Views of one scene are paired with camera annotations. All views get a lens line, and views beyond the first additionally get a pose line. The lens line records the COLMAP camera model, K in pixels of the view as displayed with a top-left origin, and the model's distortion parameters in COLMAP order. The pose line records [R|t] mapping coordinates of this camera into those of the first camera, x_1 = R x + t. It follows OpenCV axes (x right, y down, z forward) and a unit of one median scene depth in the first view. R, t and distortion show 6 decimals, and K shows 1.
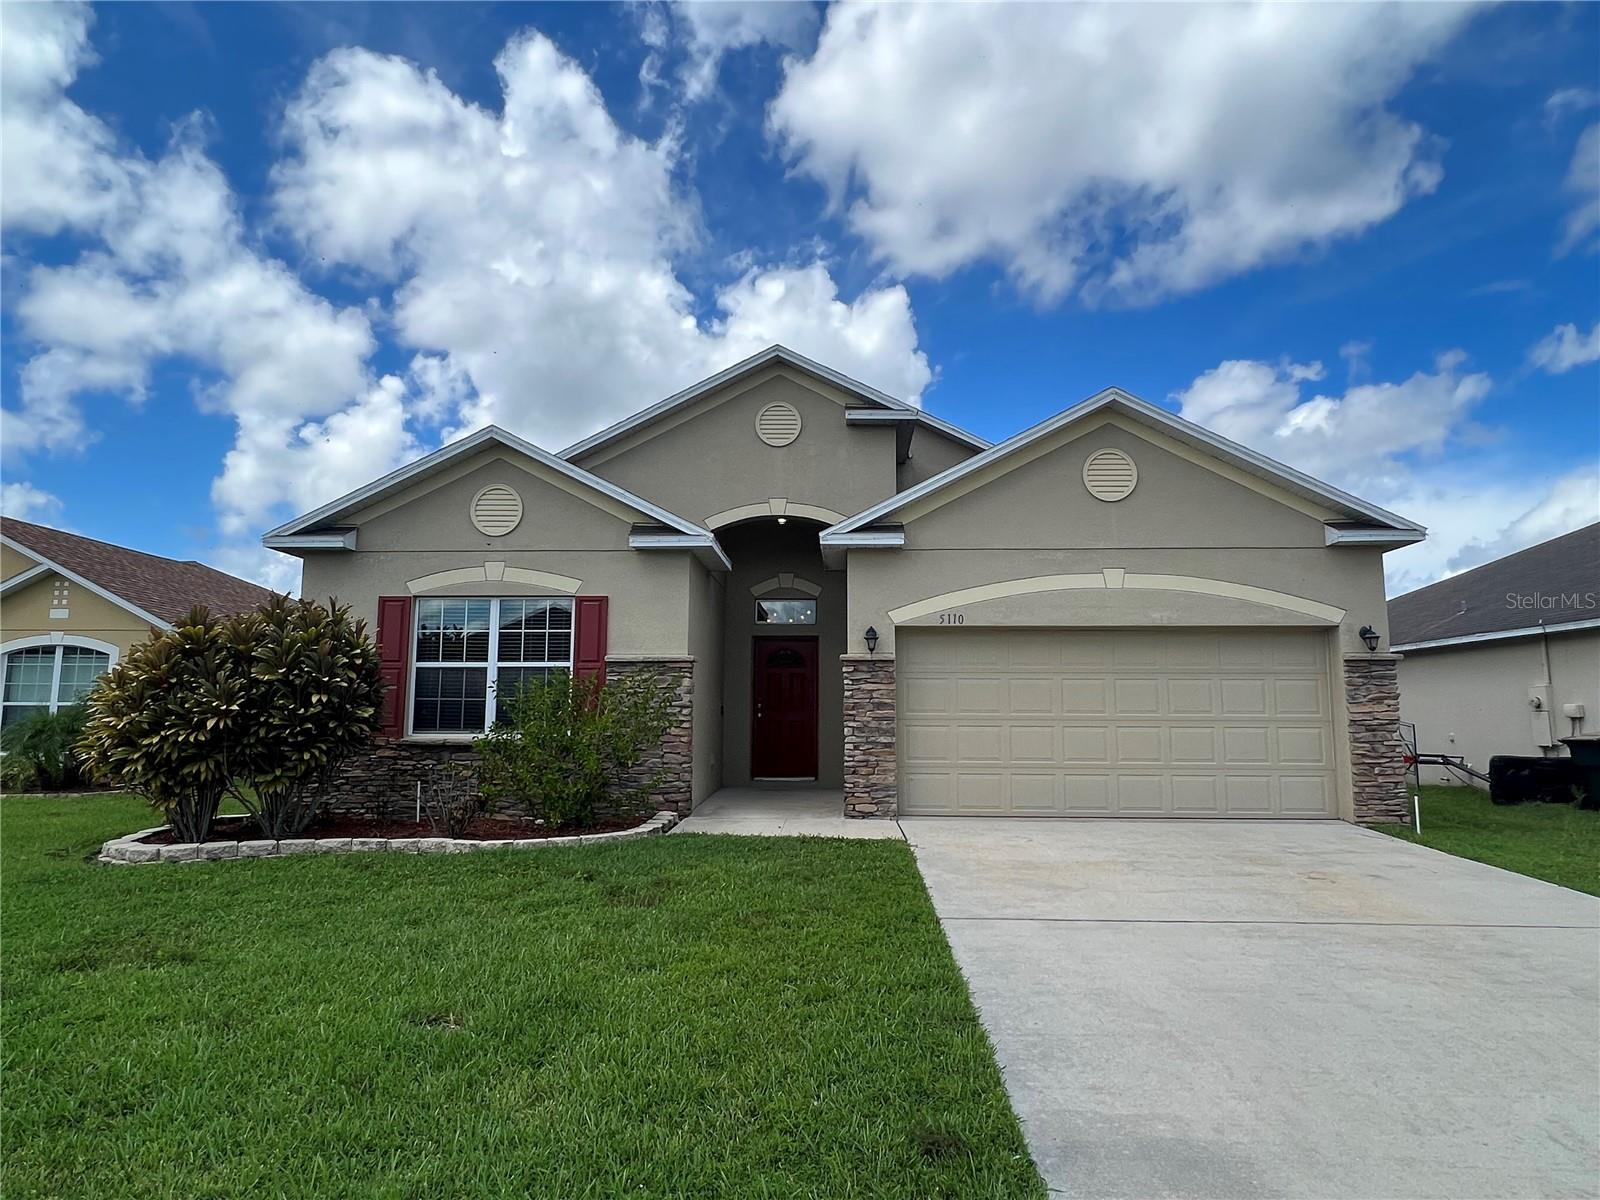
lens RADIAL K [[945.6, 0, 794.9], [0, 945.6, 603.0], [0, 0, 1]] dist [0.000665, -0.001887]
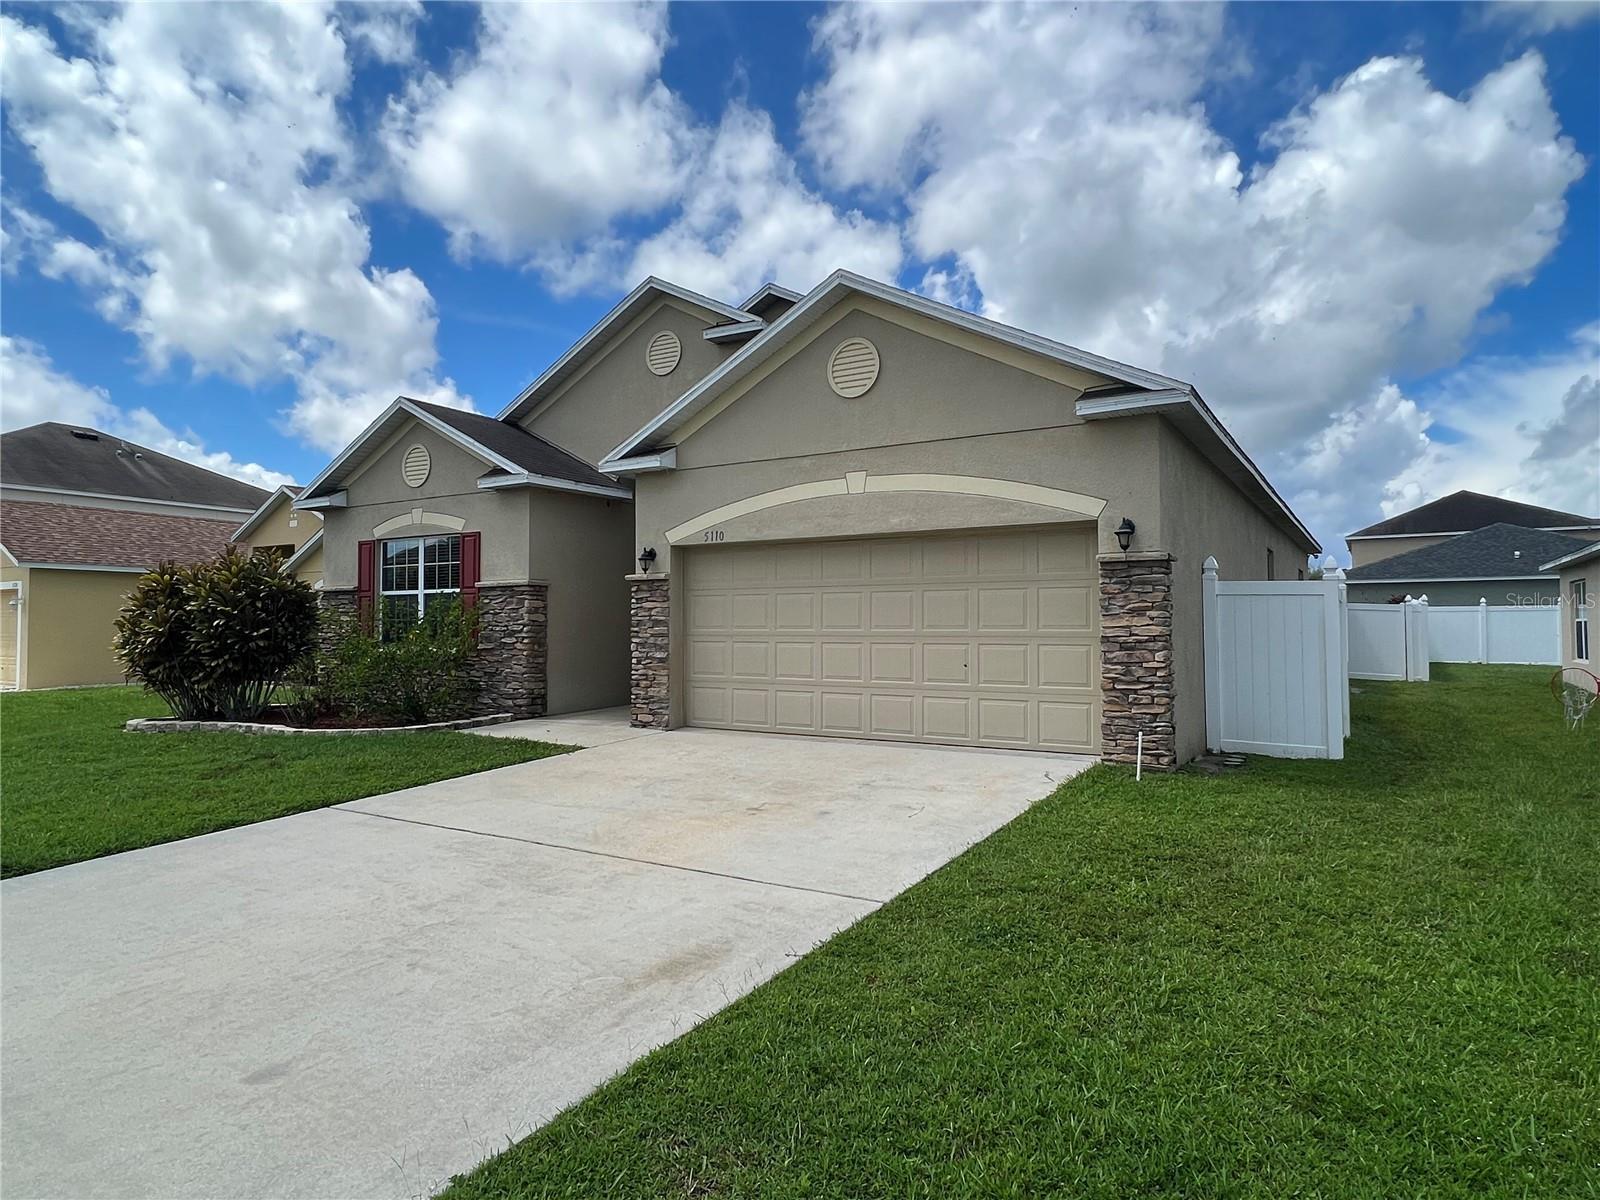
lens RADIAL K [[945.6, 0, 794.9], [0, 945.6, 603.0], [0, 0, 1]] dist [0.000665, -0.001887]
pose [[0.872168, -0.018306, -0.488863, 0.733342], [0.069271, 0.993852, 0.086369, 0.006608], [0.484276, -0.109192, 0.868074, 0.164609]]
